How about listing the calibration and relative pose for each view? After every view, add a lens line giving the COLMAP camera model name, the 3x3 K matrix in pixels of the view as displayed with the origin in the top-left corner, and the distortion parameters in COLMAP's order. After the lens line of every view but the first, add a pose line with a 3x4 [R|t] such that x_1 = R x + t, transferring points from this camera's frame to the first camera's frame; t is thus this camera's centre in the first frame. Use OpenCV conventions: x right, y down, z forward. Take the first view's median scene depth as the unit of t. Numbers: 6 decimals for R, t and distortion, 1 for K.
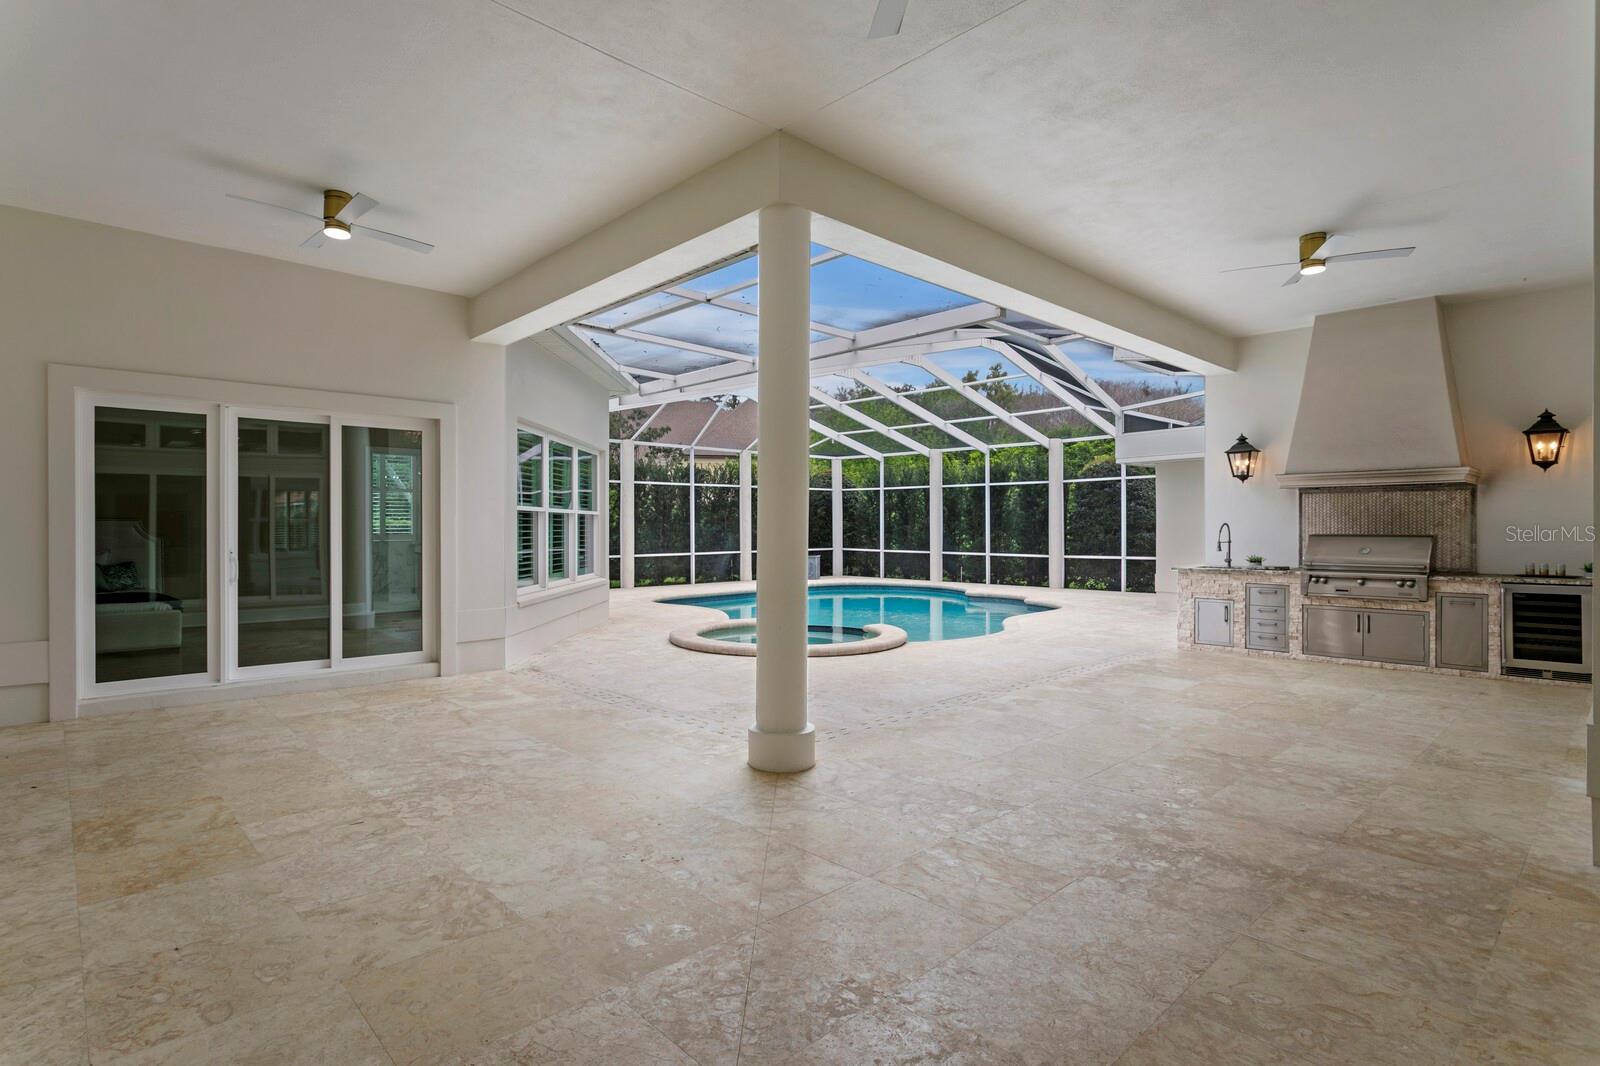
lens RADIAL K [[787.1, 0, 800.0], [0, 787.1, 533.0], [0, 0, 1]] dist [0.003058, 0.000765]
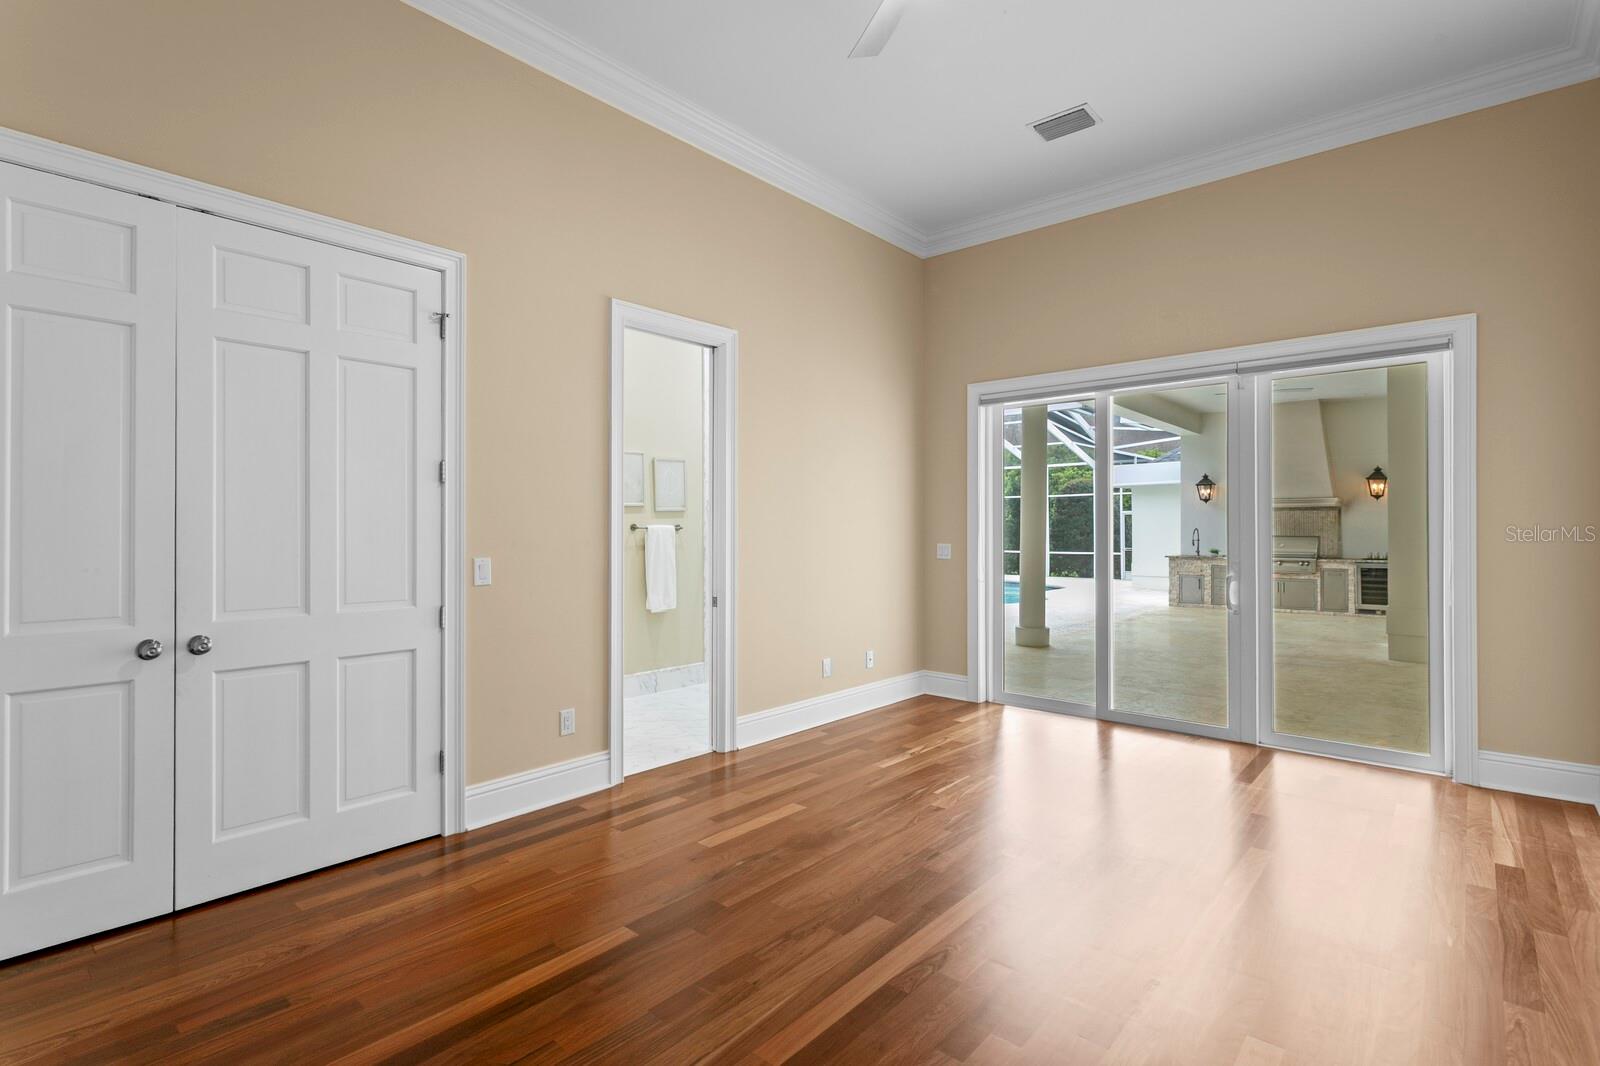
lens RADIAL K [[764.2, 0, 791.0], [0, 764.2, 526.9], [0, 0, 1]] dist [0.008638, 0.000515]
pose [[0.995517, 0.003598, 0.094519, -0.509908], [-0.002588, 0.999938, -0.010805, 0.003292], [-0.094552, 0.010511, 0.995464, -0.569170]]
